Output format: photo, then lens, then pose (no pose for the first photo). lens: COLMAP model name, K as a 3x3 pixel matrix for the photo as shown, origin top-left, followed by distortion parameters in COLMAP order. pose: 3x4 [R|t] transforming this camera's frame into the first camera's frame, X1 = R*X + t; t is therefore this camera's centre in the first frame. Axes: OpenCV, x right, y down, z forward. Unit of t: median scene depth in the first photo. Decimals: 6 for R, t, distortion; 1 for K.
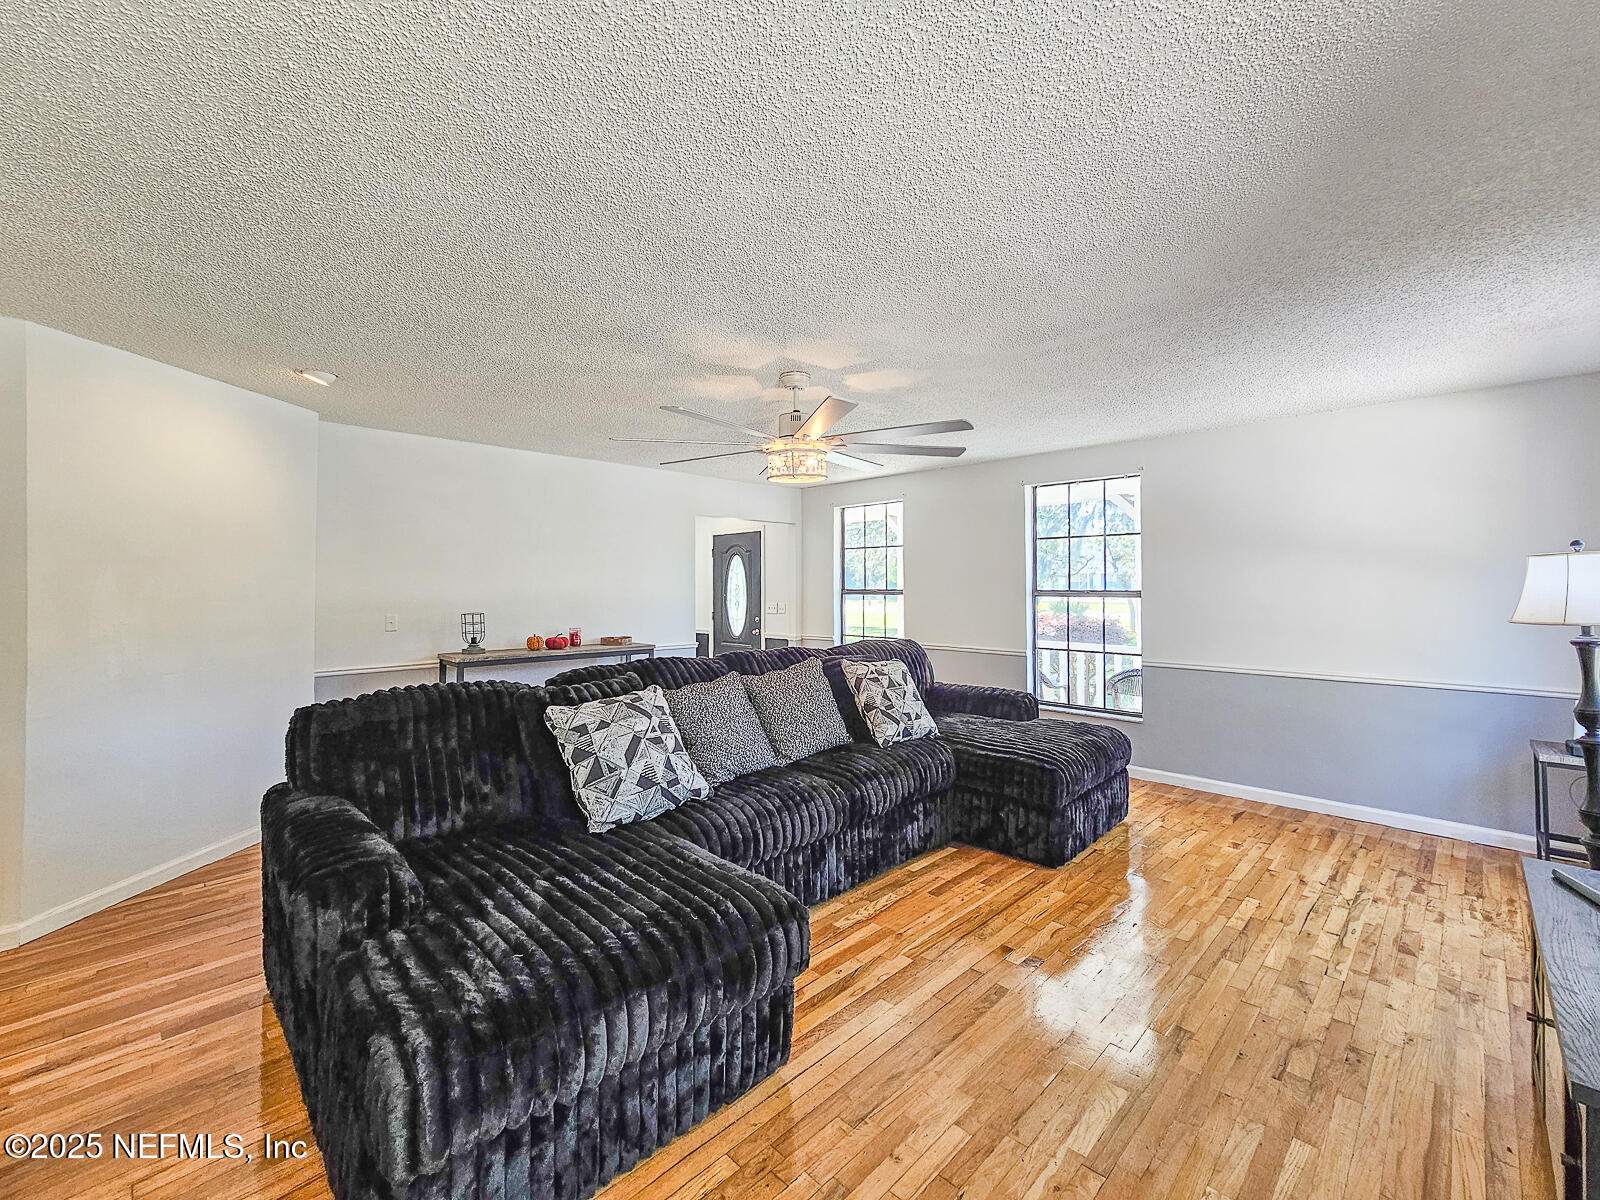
lens RADIAL K [[656.3, 0, 804.9], [0, 656.3, 585.2], [0, 0, 1]] dist [0.000506, 0.000170]
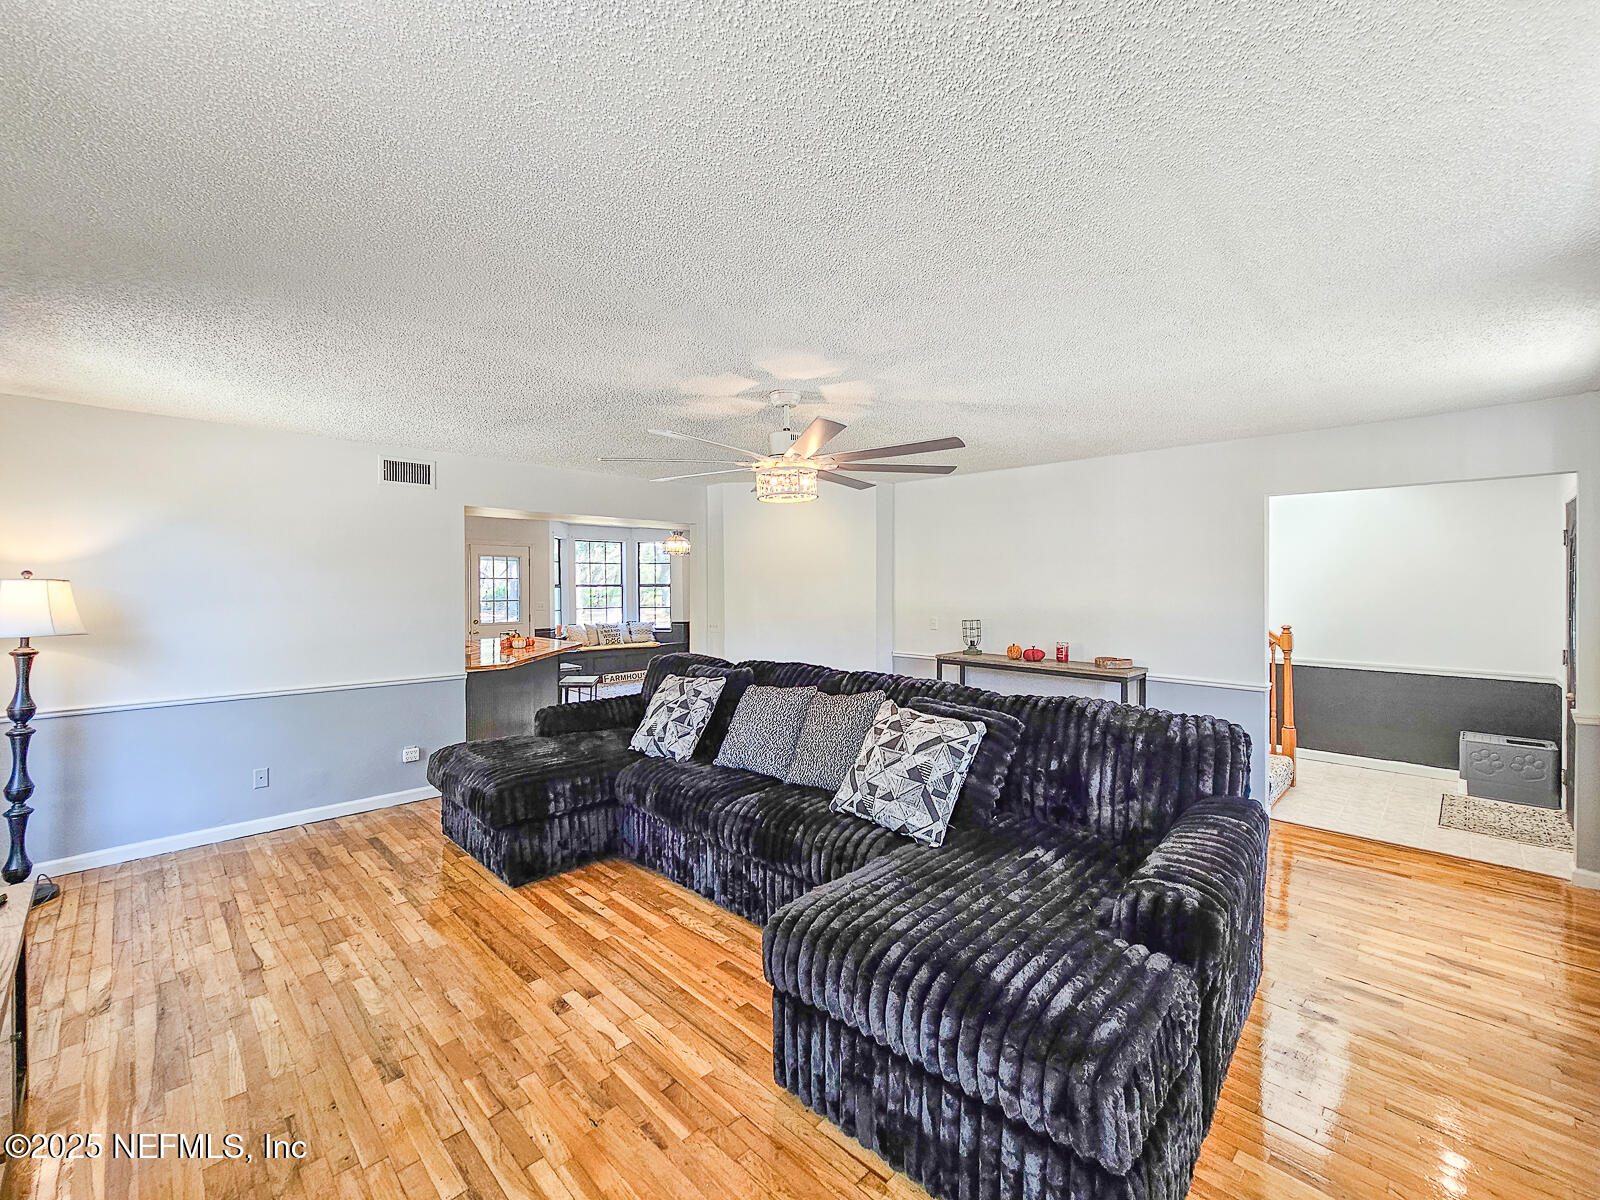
lens RADIAL K [[656.3, 0, 799.0], [0, 656.3, 595.9], [0, 0, 1]] dist [0.000506, 0.000170]
pose [[0.017384, 0.015964, -0.999721, 1.066759], [0.001499, 0.999871, 0.015993, -0.032987], [0.999848, -0.001777, 0.017358, 1.092110]]
